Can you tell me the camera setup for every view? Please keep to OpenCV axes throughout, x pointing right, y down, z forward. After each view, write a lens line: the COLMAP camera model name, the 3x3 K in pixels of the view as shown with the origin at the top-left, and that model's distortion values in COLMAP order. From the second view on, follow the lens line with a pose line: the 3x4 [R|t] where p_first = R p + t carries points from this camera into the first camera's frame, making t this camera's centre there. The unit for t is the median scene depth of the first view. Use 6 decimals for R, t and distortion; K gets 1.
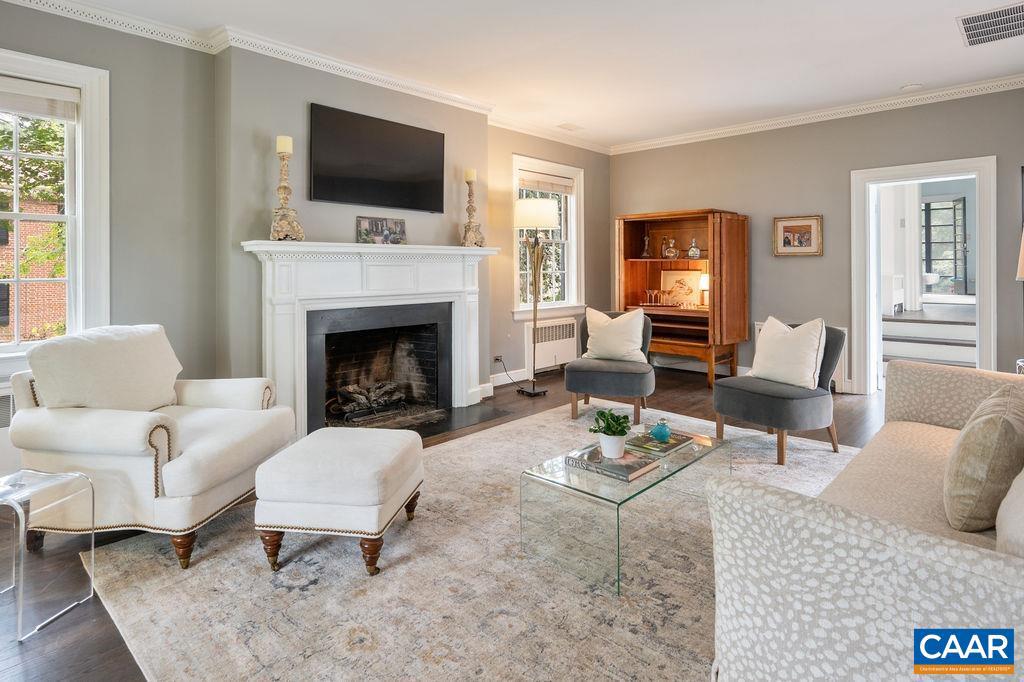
lens RADIAL K [[552.2, 0, 512.0], [0, 552.2, 341.0], [0, 0, 1]] dist [-0.001206, -0.000162]
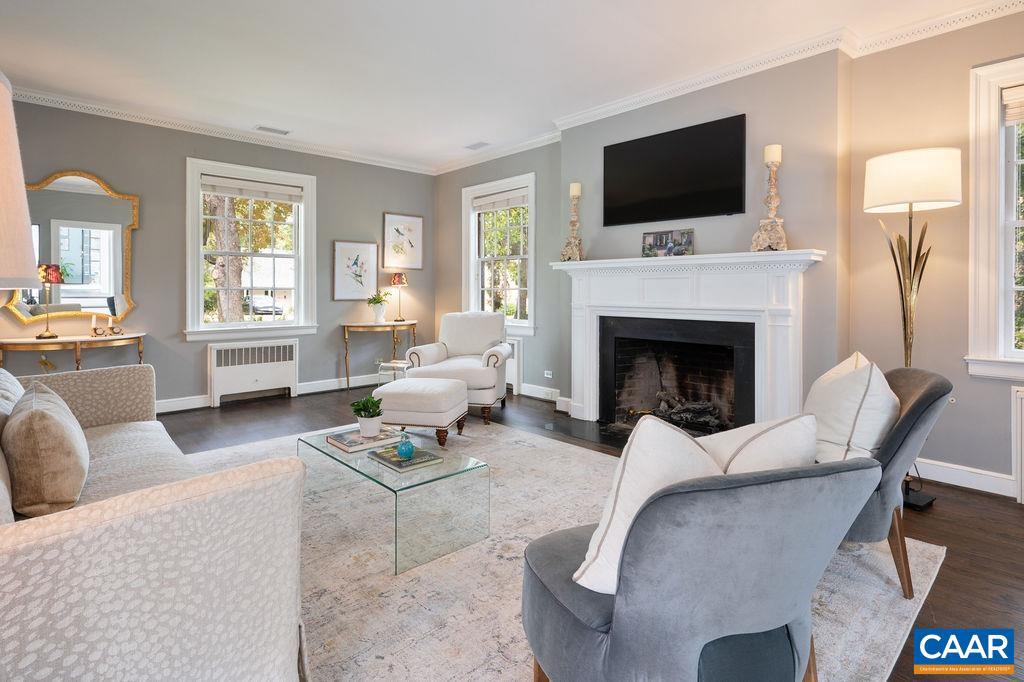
lens RADIAL K [[515.2, 0, 511.5], [0, 515.2, 362.1], [0, 0, 1]] dist [0.001553, 0.000517]
pose [[-0.068731, 0.142575, -0.987395, 0.736711], [-0.133396, 0.979534, 0.150725, -0.091311], [0.988677, 0.142074, -0.048305, 0.789560]]
